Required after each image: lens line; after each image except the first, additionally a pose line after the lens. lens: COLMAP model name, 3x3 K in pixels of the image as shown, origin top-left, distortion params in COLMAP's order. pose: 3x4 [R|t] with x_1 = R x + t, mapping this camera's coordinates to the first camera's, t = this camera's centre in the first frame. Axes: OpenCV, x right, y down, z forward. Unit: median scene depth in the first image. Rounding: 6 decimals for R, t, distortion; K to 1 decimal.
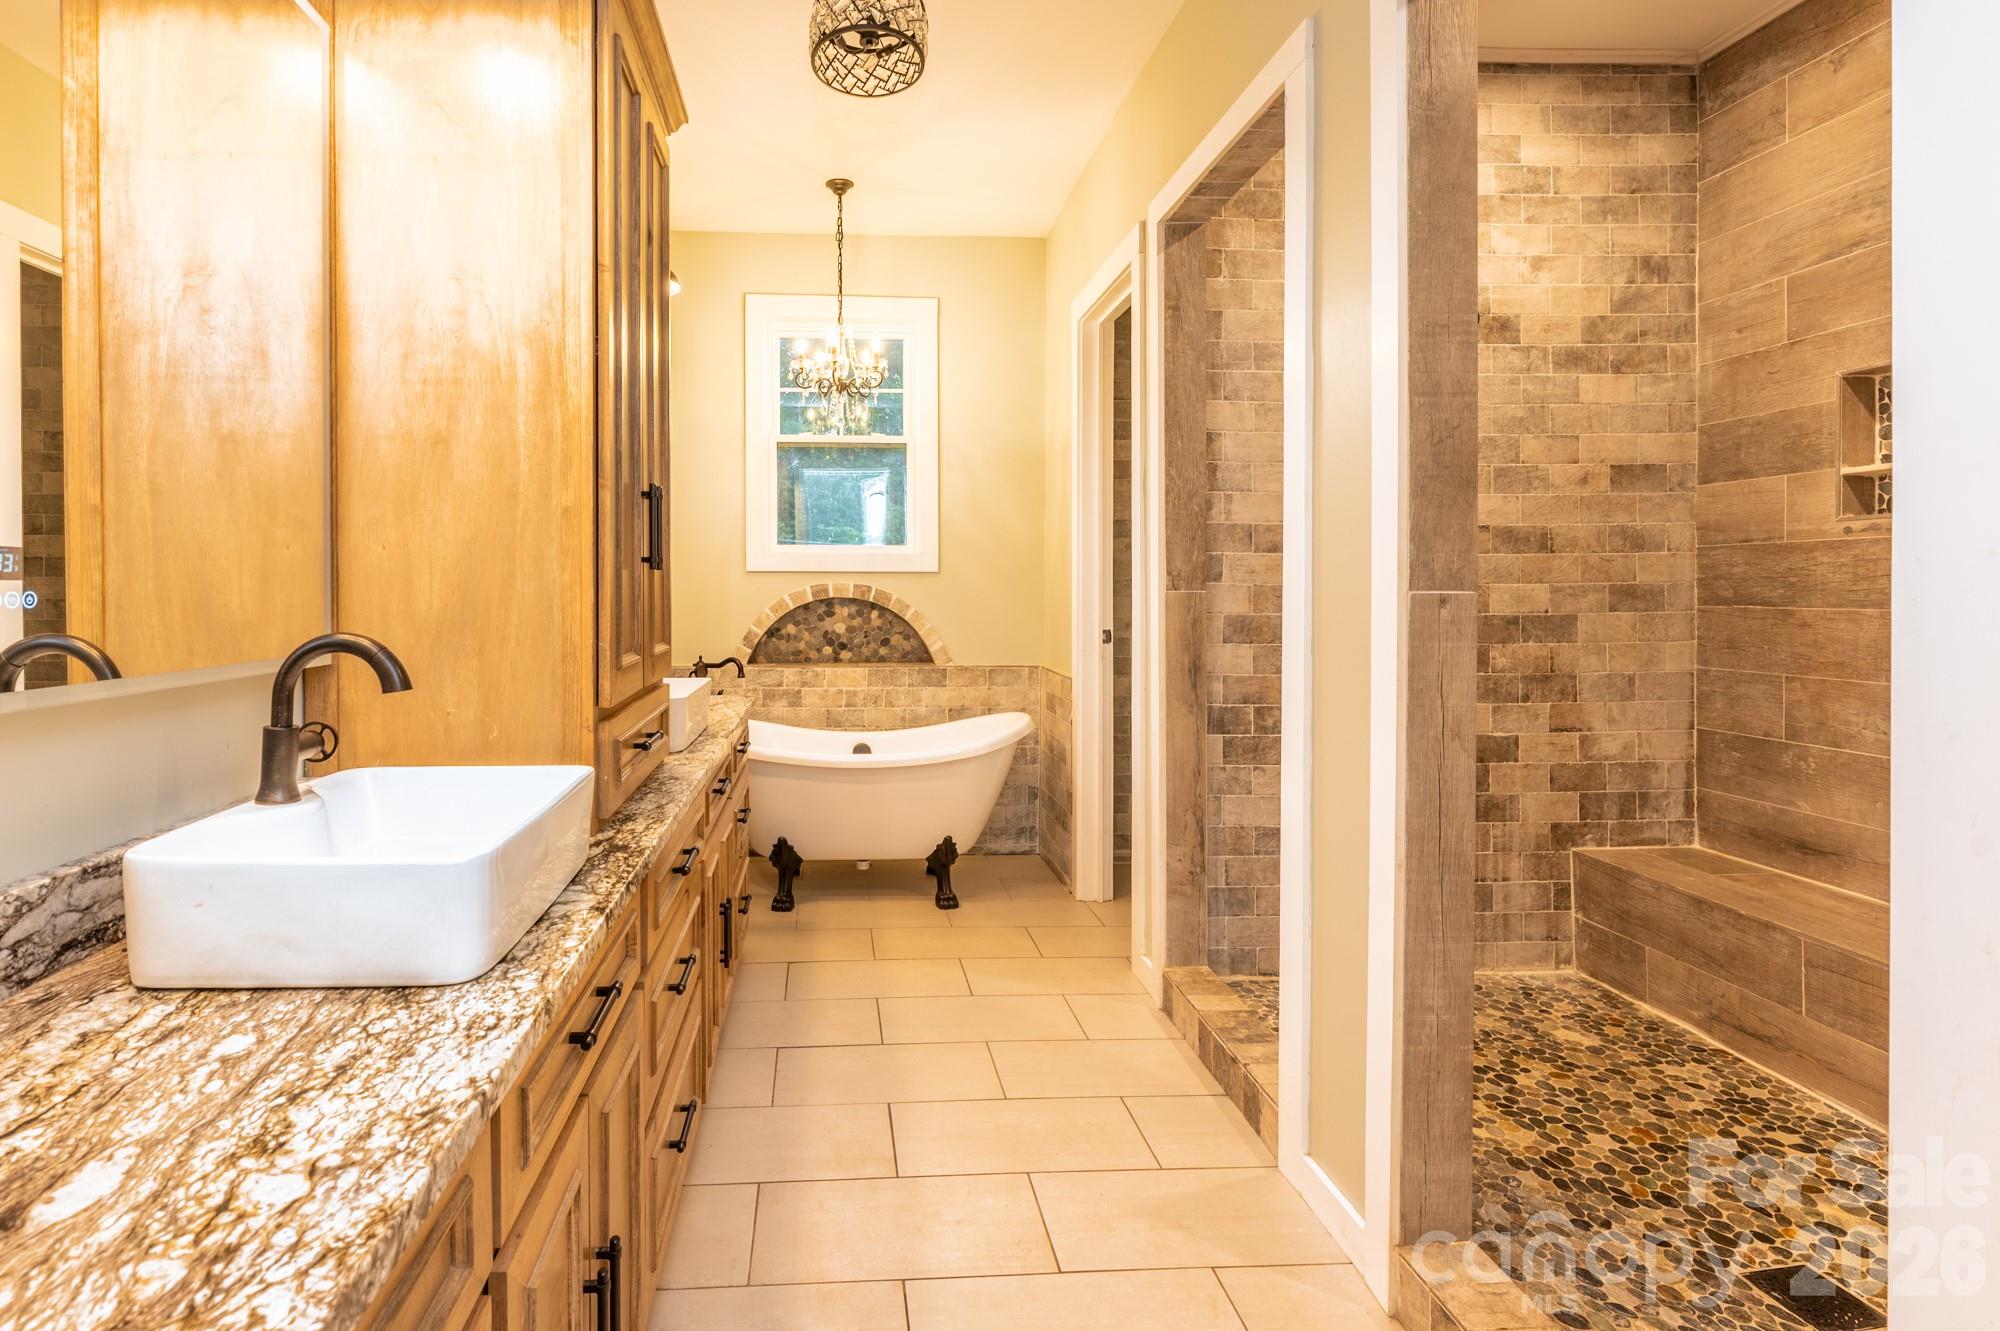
lens RADIAL K [[805.6, 0, 1003.4], [0, 805.6, 637.6], [0, 0, 1]] dist [-0.000827, -0.000409]
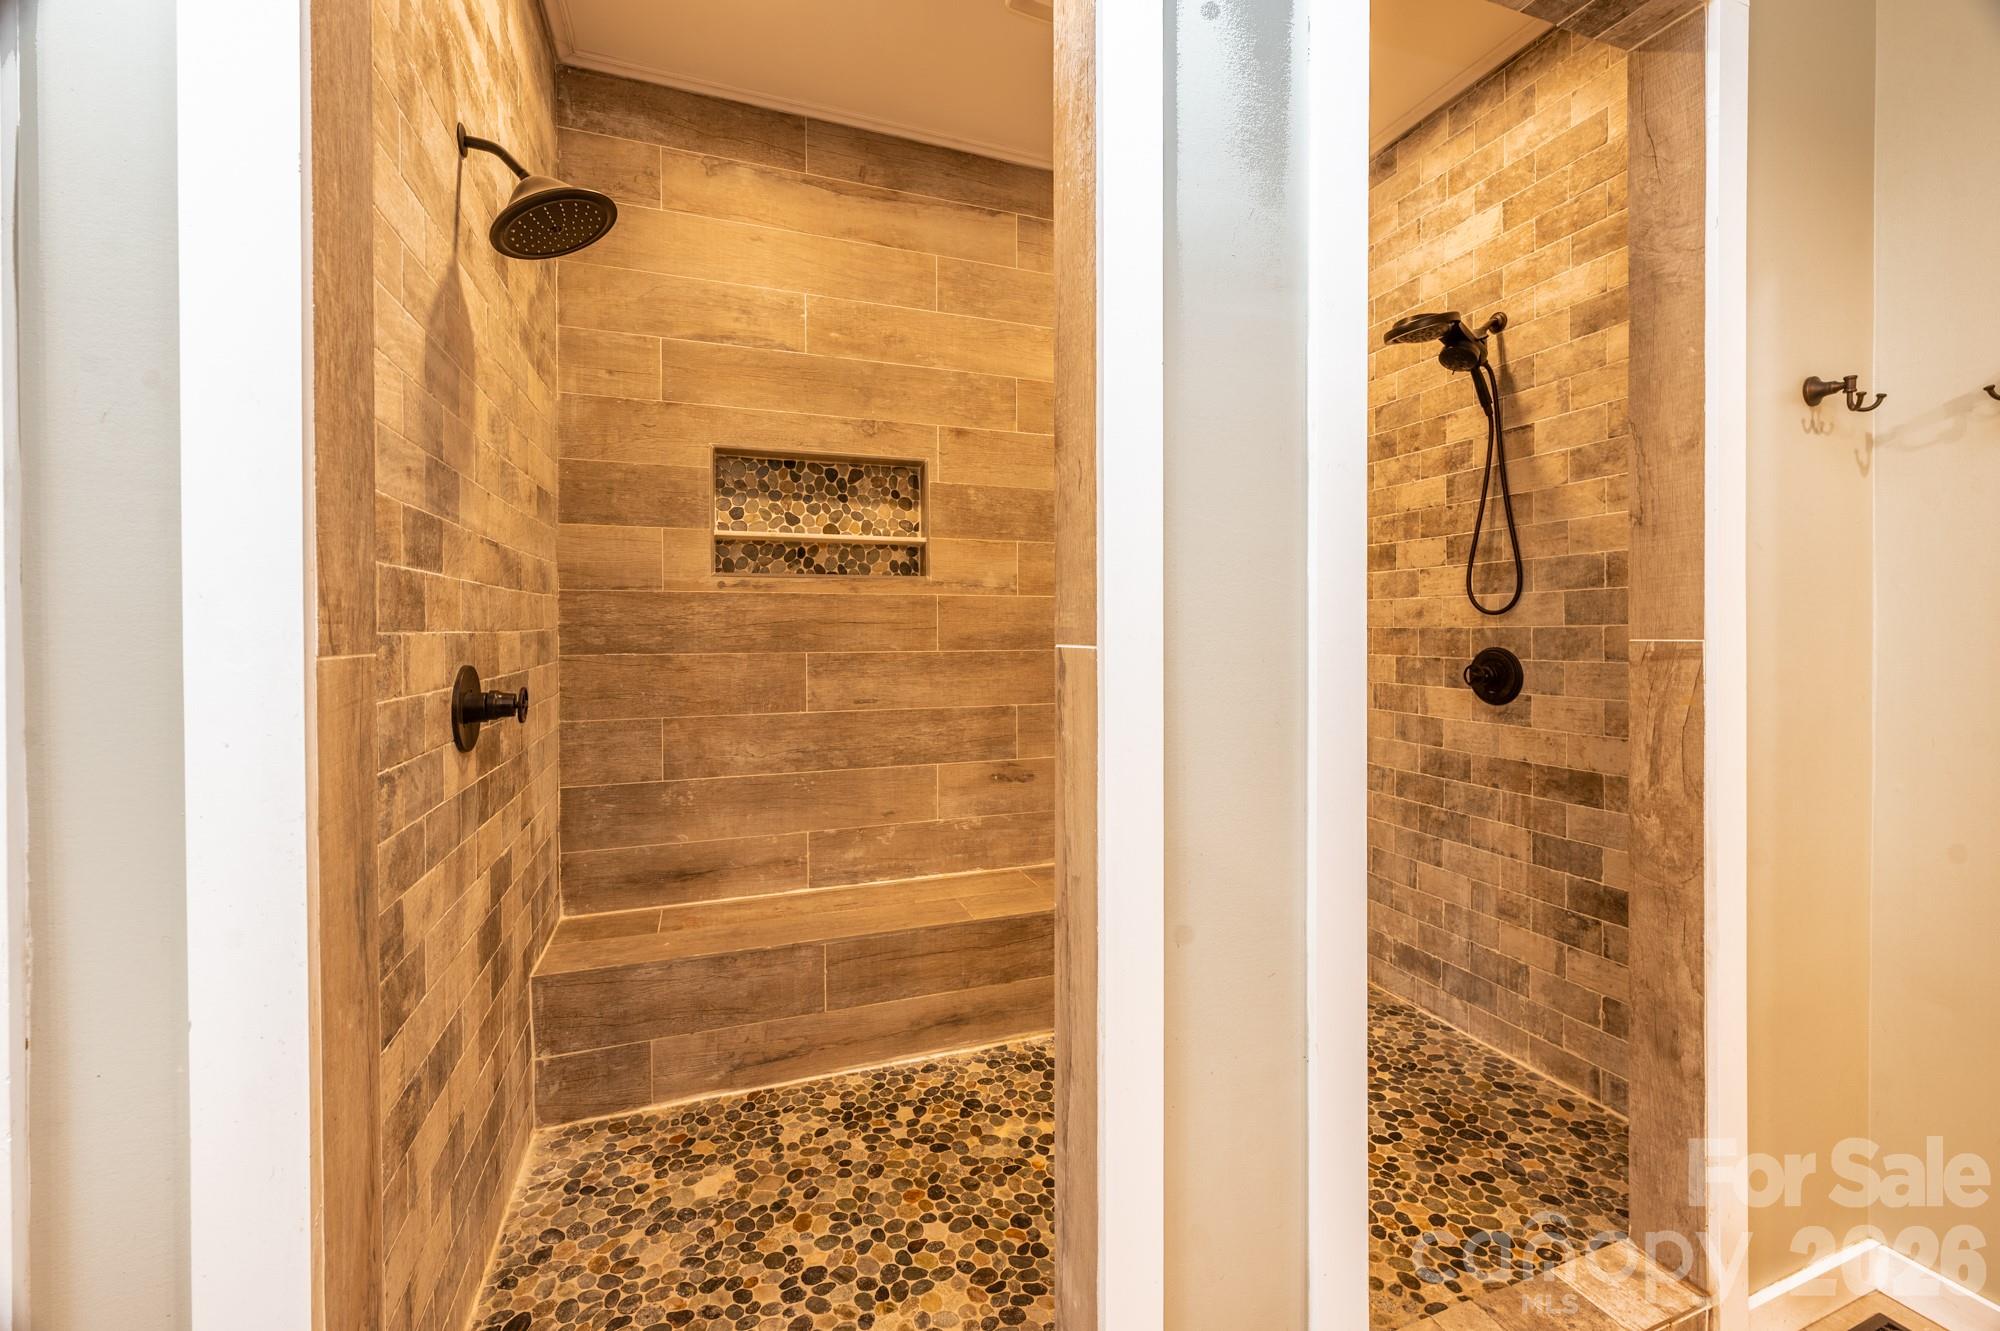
lens RADIAL K [[795.1, 0, 1006.3], [0, 795.1, 640.7], [0, 0, 1]] dist [0.000312, 0.000049]
pose [[-0.151012, -0.014243, 0.988429, -0.122658], [0.061968, 0.997793, 0.023845, -0.053415], [-0.986588, 0.064852, -0.149796, 0.741297]]
